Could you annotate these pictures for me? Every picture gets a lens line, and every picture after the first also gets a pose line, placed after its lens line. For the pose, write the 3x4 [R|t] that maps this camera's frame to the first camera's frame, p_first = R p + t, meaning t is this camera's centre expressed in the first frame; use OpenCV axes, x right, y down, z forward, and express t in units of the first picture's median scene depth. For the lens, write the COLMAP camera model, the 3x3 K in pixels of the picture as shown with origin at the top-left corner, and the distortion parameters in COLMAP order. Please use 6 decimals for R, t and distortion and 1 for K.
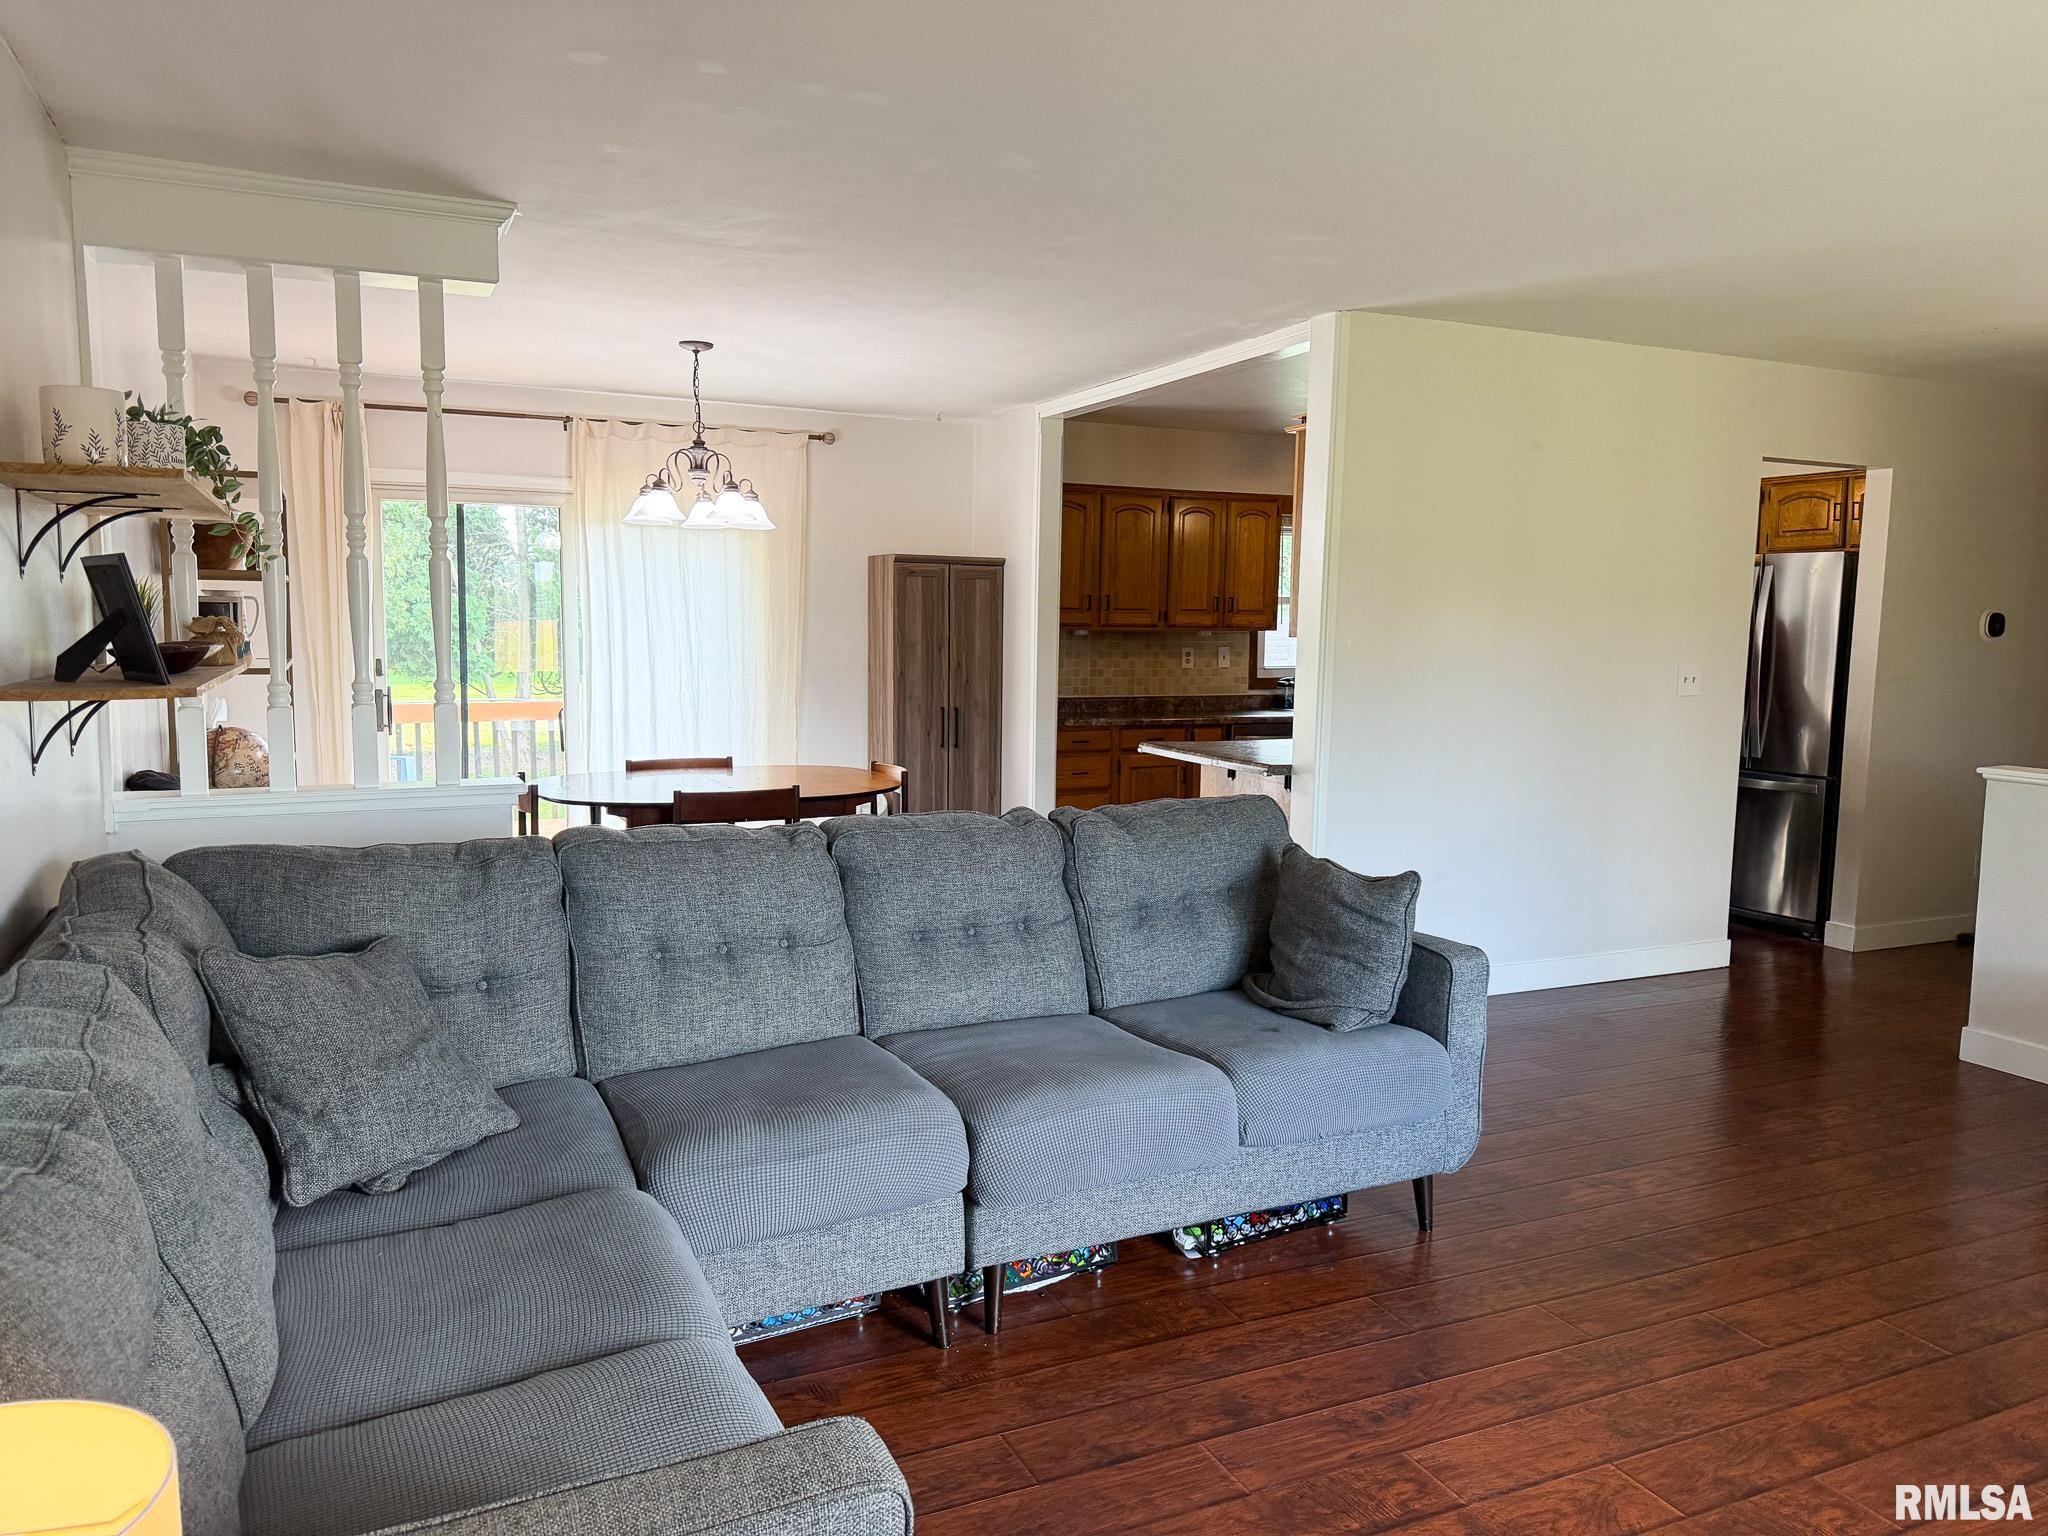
lens RADIAL K [[1443.9, 0, 1047.5], [0, 1443.9, 755.2], [0, 0, 1]] dist [0.090659, -0.103722]
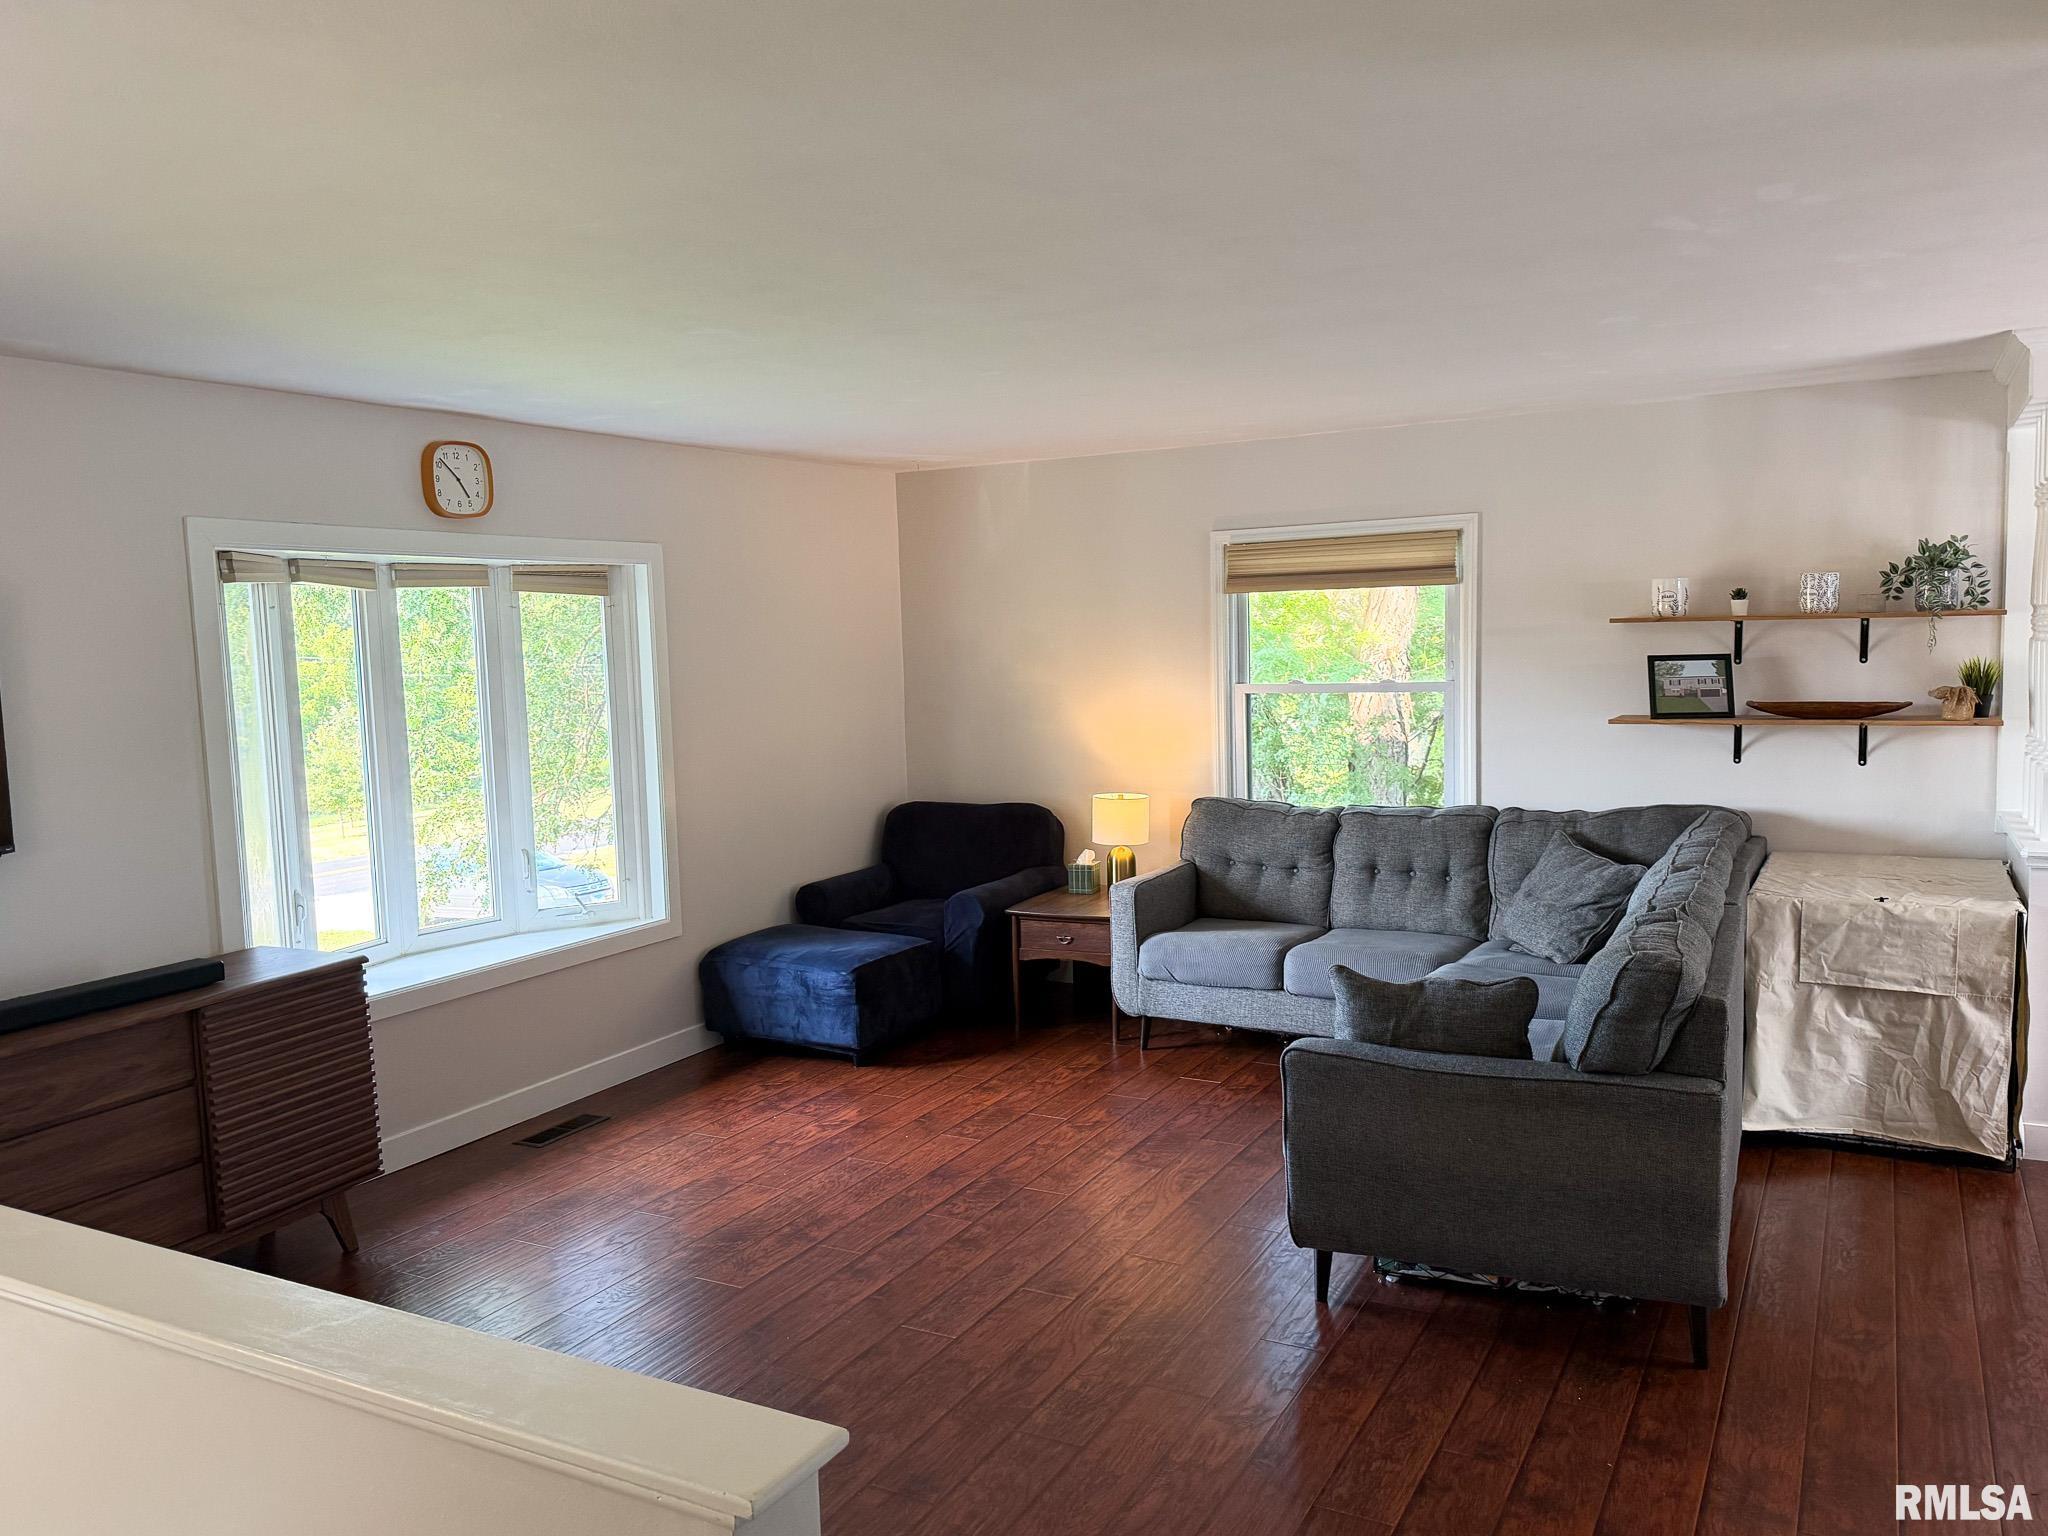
lens RADIAL K [[1553.1, 0, 1024.0], [0, 1553.1, 768.0], [0, 0, 1]] dist [0.073560, -0.094060]
pose [[-0.810265, 0.069183, -0.581966, 1.043989], [-0.035033, 0.985515, 0.165931, -0.232494], [0.585016, 0.154836, -0.796104, 1.678797]]
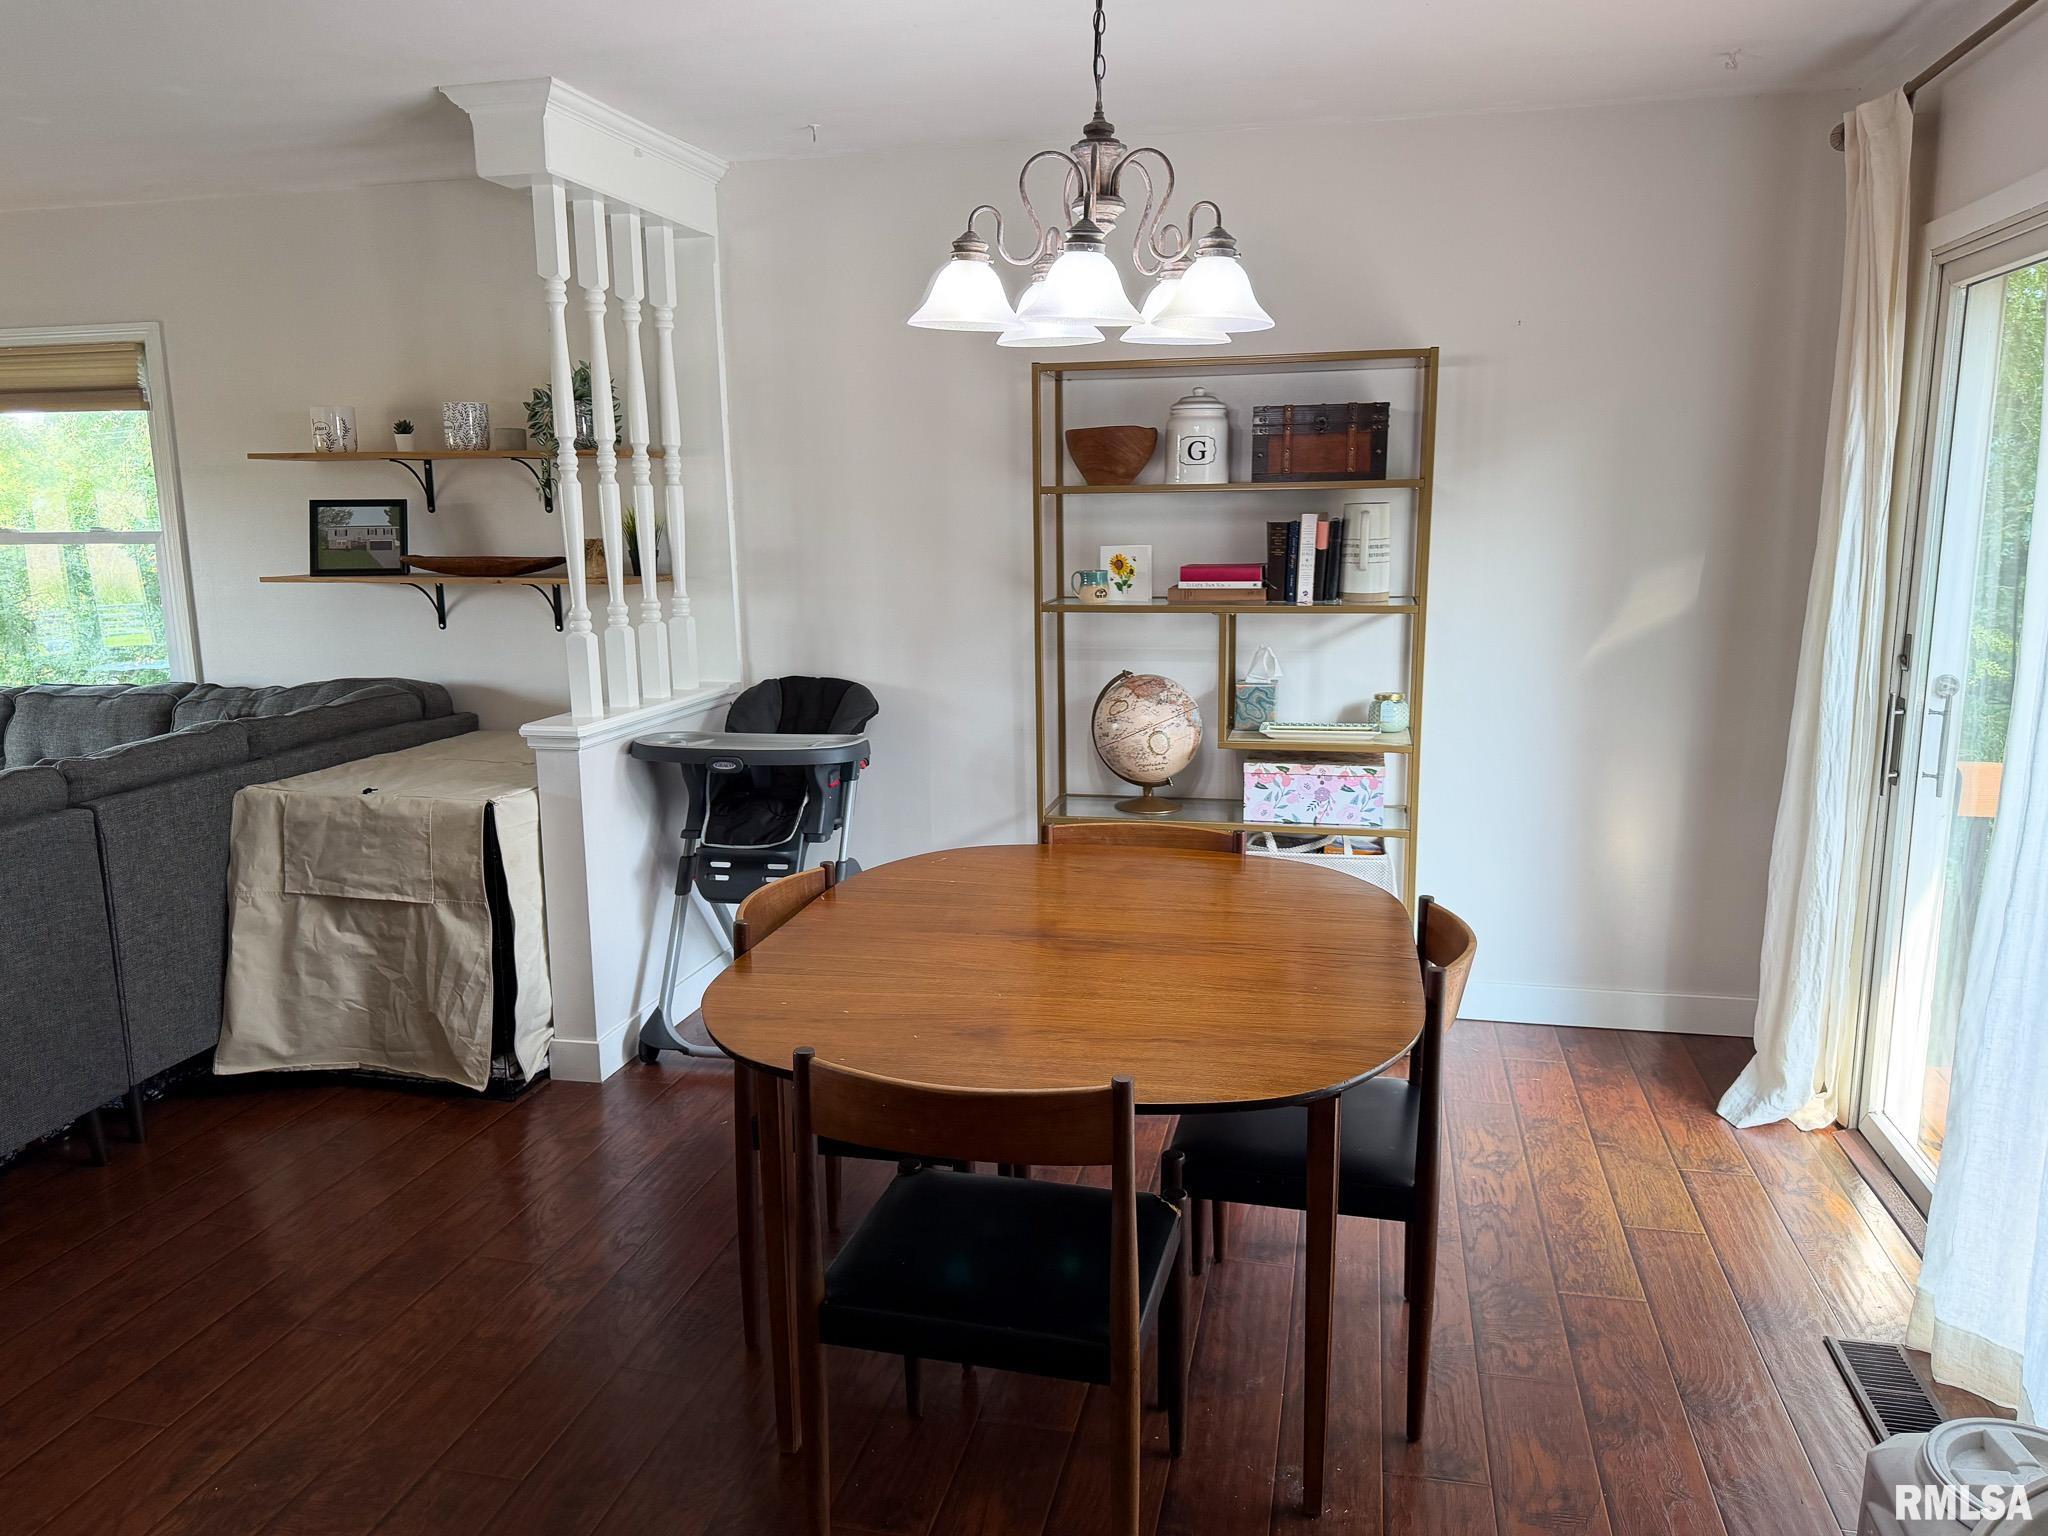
lens RADIAL K [[1473.8, 0, 1024.0], [0, 1473.8, 768.0], [0, 0, 1]] dist [0.059605, -0.115844]
pose [[-0.609958, 0.139809, -0.780003, 0.208239], [-0.074368, 0.969870, 0.231996, -0.218949], [0.788936, 0.199515, -0.581183, 2.031997]]
